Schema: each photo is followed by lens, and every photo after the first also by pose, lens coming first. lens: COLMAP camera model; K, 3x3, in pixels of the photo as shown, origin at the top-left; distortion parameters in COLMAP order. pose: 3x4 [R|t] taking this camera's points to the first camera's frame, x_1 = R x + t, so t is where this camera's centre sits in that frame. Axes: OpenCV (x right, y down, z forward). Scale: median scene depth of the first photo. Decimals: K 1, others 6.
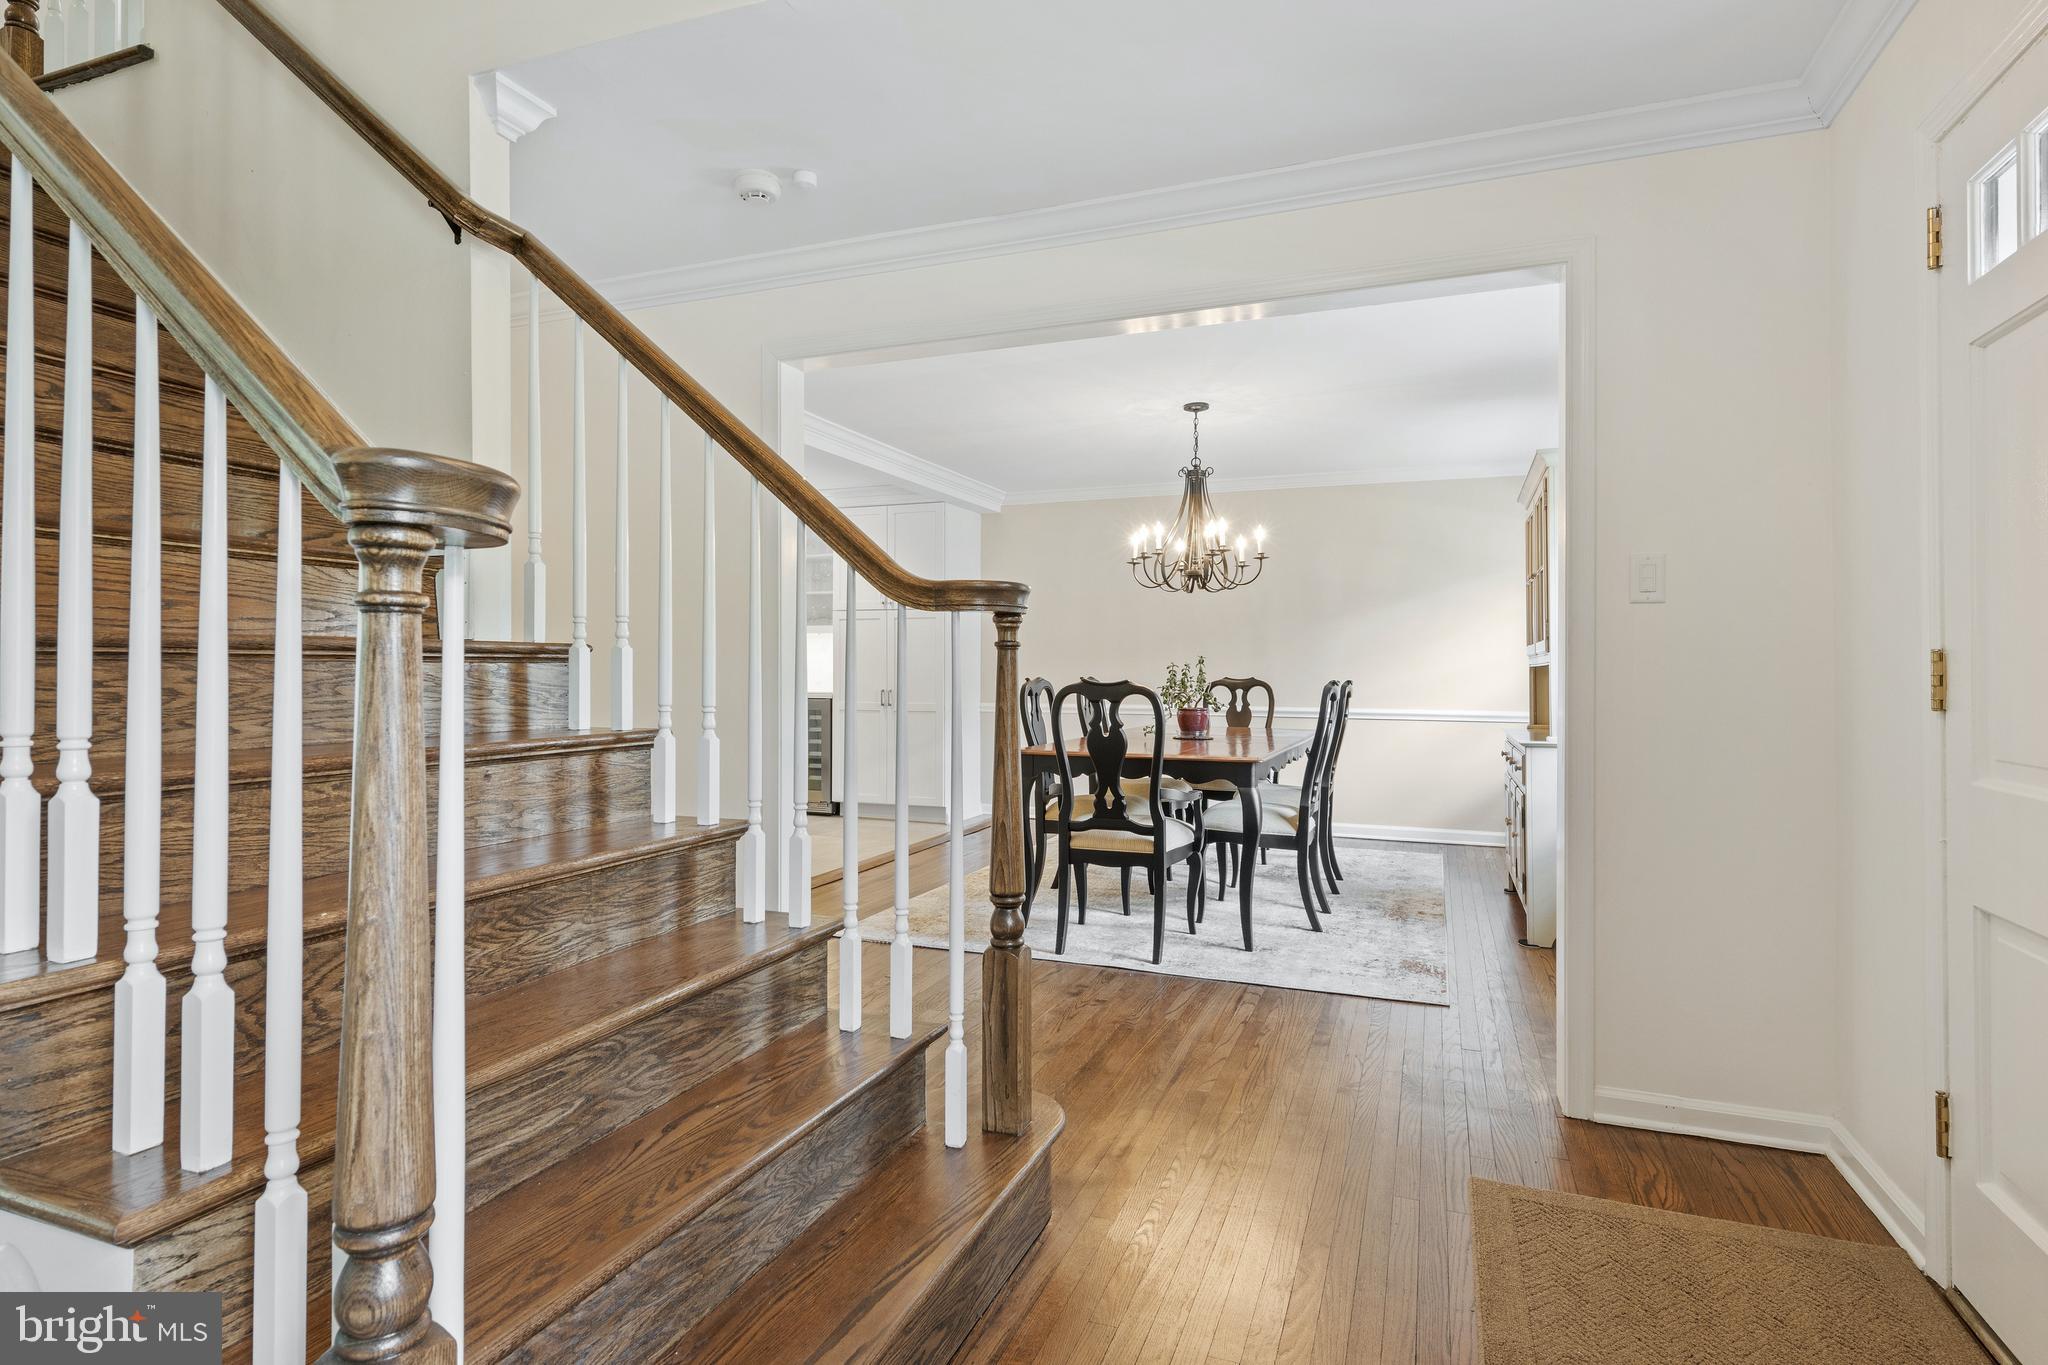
lens RADIAL K [[1049.2, 0, 1028.2], [0, 1049.2, 668.1], [0, 0, 1]] dist [0.004448, -0.000813]
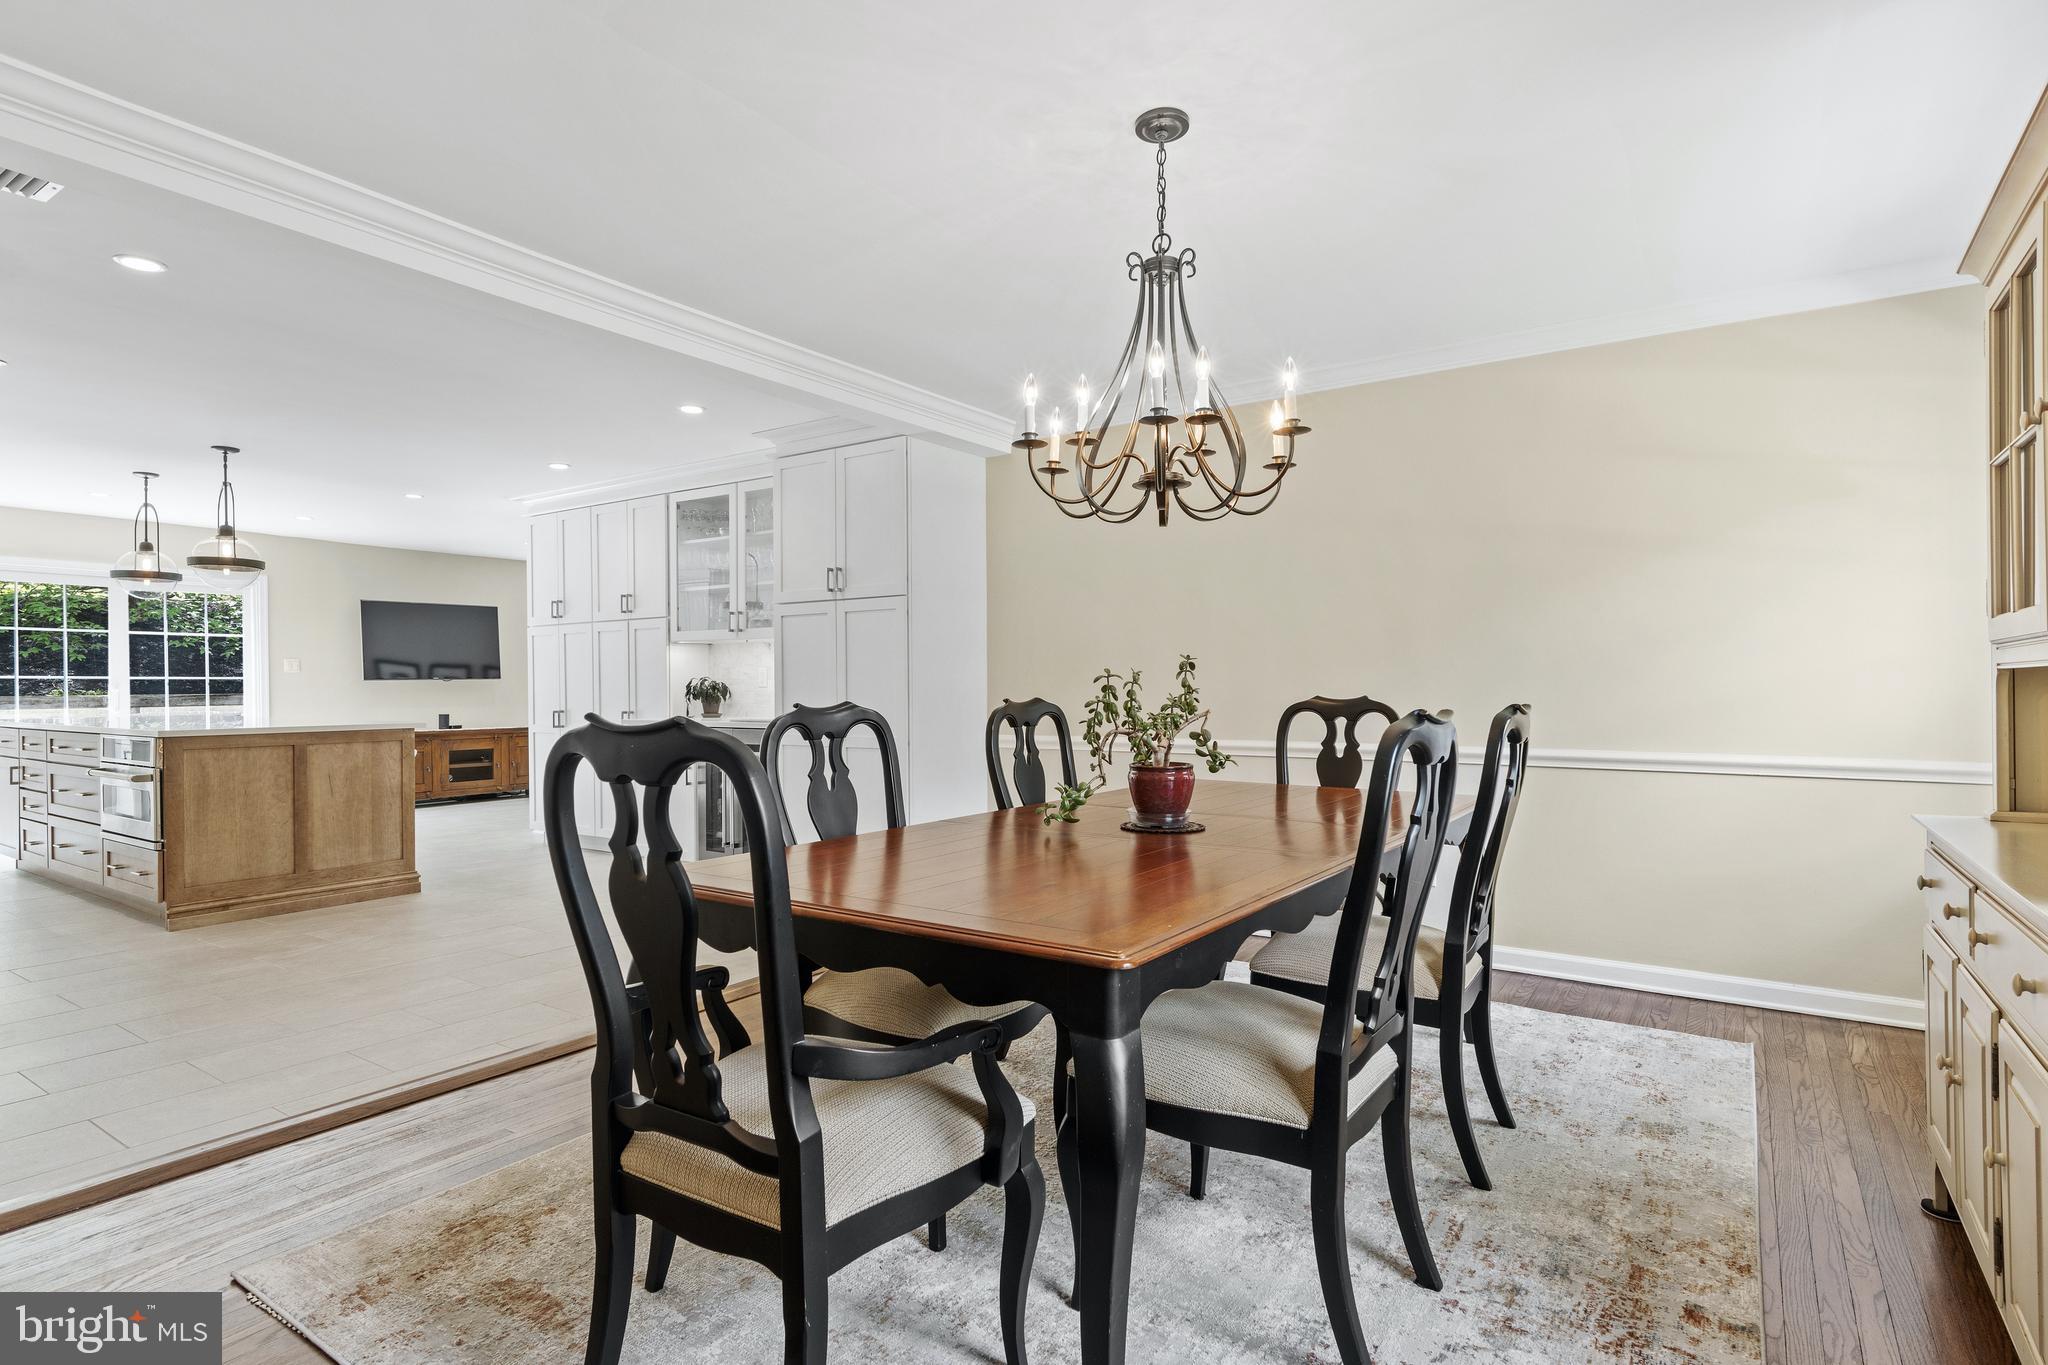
lens RADIAL K [[1049.2, 0, 1028.3], [0, 1049.2, 694.0], [0, 0, 1]] dist [0.004448, -0.000813]
pose [[0.974439, -0.003924, -0.224617, 0.202777], [0.005882, 0.999950, 0.008051, 0.002521], [0.224574, -0.009166, 0.974414, 0.515408]]
